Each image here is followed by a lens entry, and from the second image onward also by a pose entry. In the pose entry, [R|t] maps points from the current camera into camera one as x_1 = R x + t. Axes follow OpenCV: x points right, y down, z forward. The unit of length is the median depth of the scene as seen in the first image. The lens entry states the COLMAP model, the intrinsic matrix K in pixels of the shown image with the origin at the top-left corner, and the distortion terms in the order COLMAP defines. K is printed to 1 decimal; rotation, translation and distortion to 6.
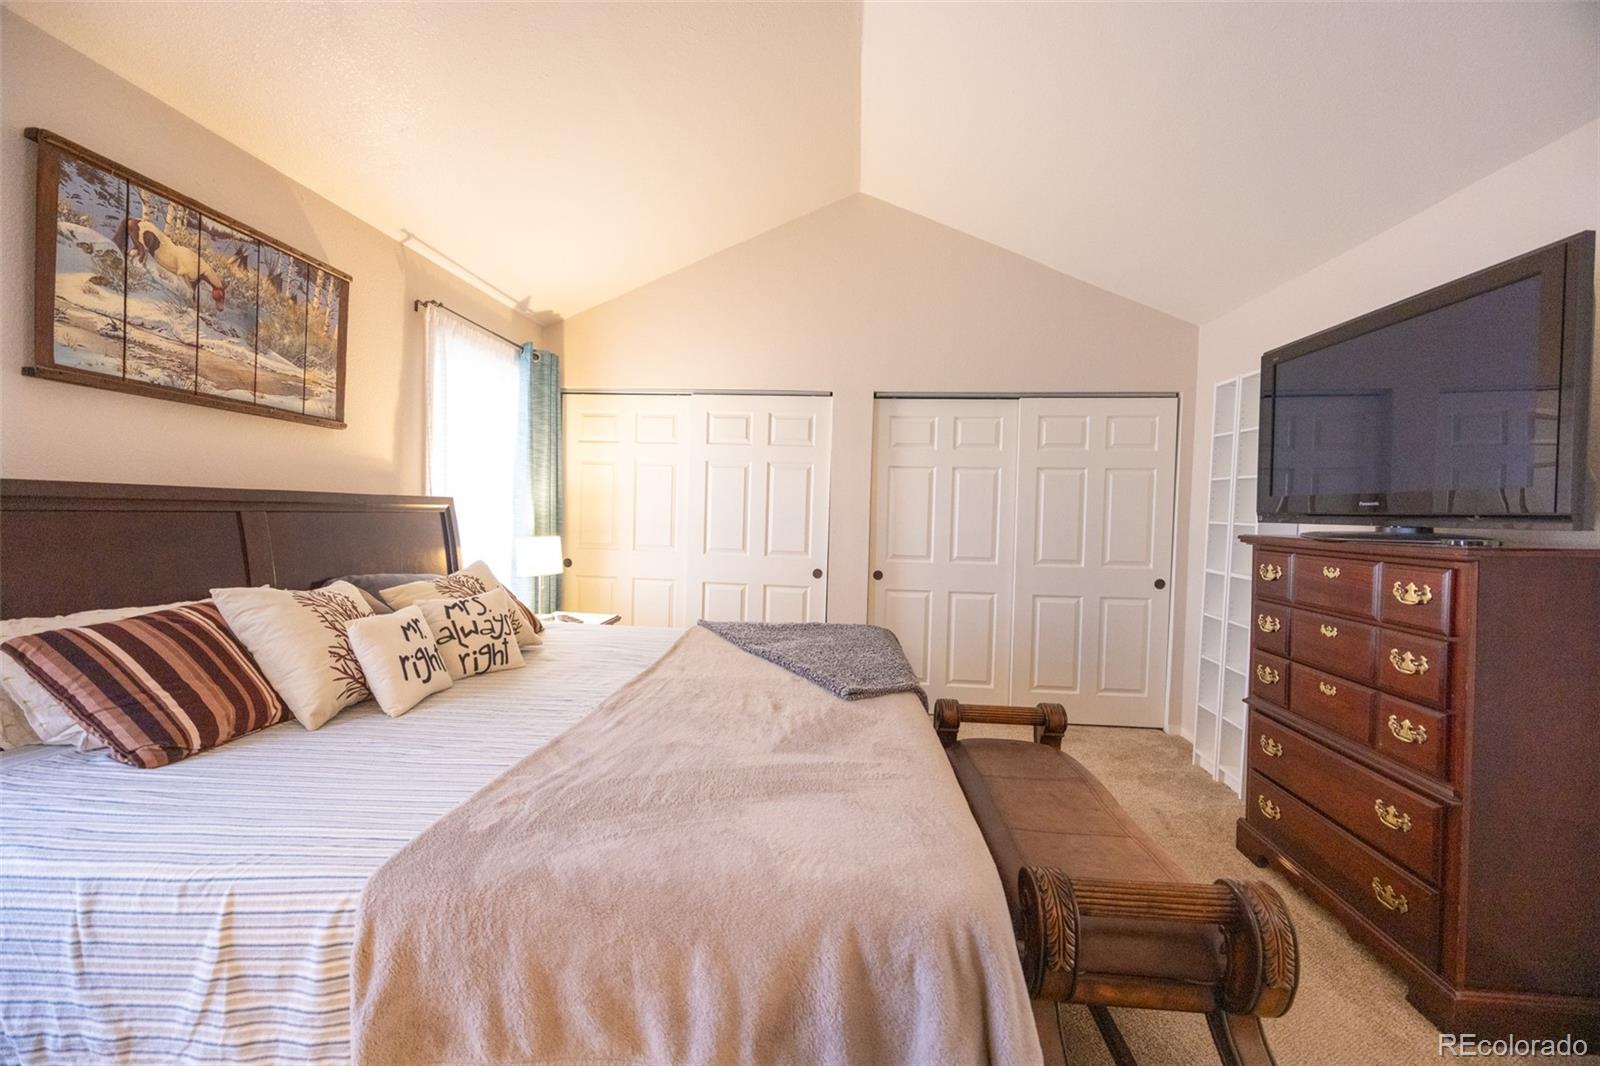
lens RADIAL K [[606.7, 0, 808.1], [0, 606.7, 529.8], [0, 0, 1]] dist [0.000352, -0.000451]
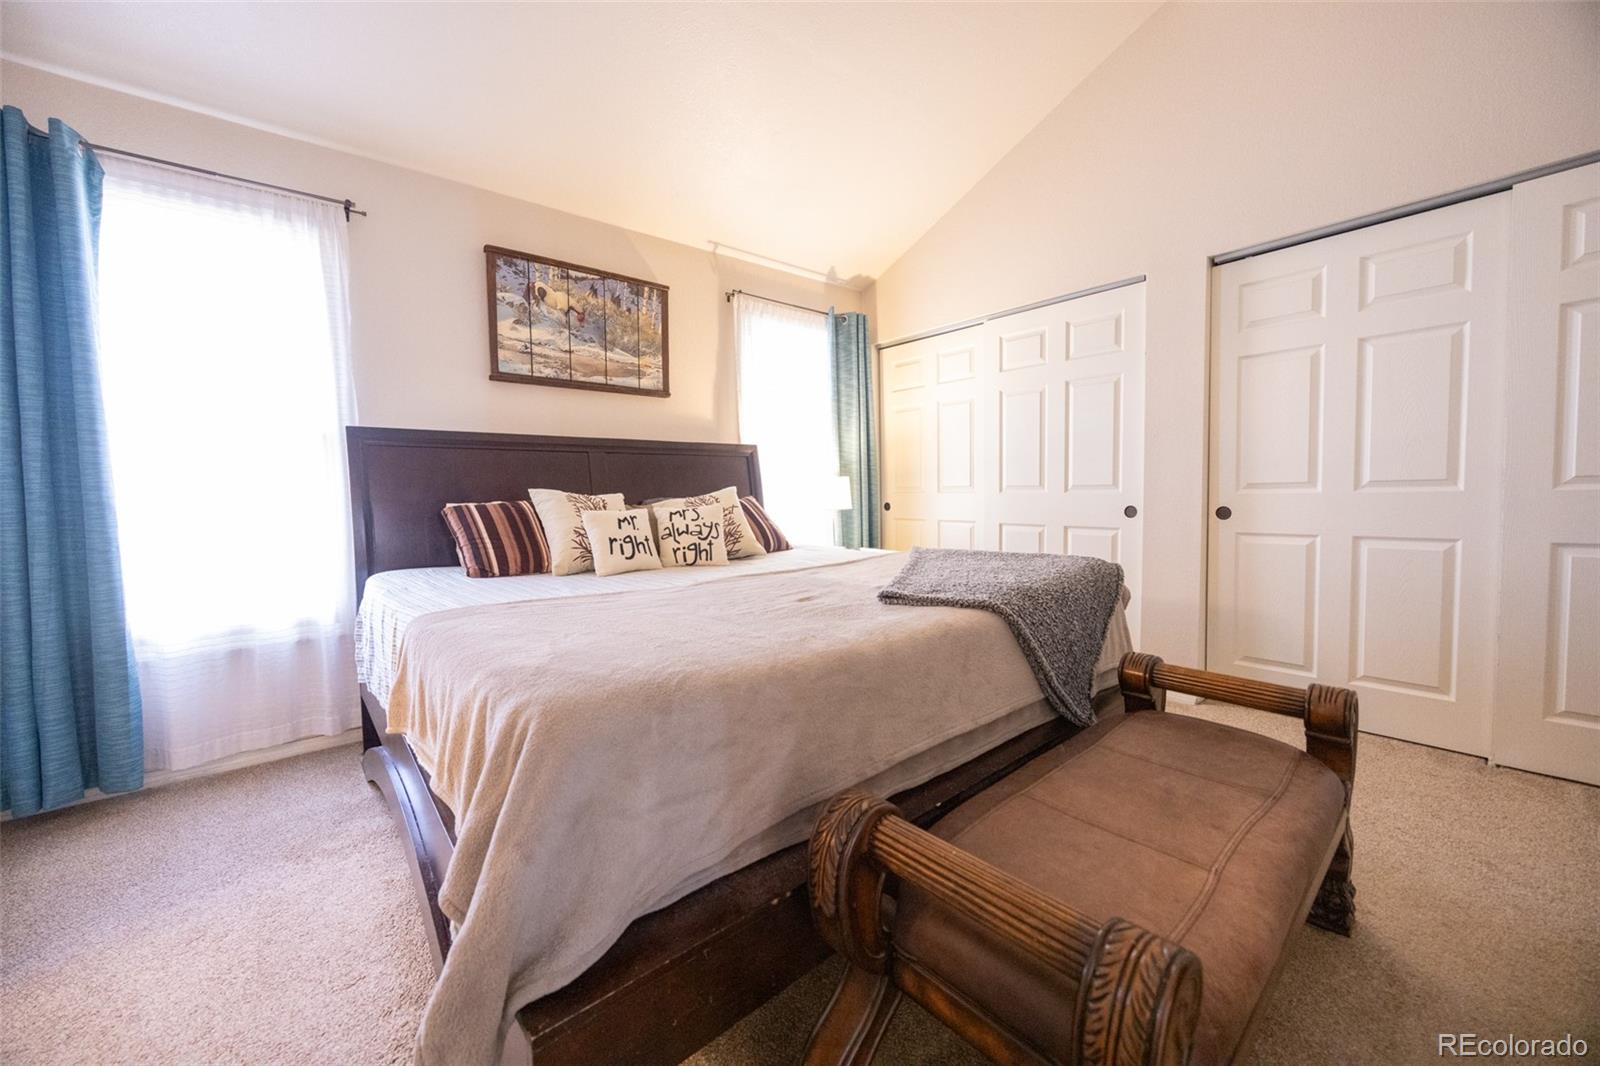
lens RADIAL K [[606.7, 0, 798.3], [0, 606.7, 527.2], [0, 0, 1]] dist [0.000352, -0.000451]
pose [[0.697736, 0.004537, -0.716341, 0.540120], [0.016160, 0.999626, 0.022072, 0.130666], [0.716173, -0.026977, 0.697402, 0.264940]]
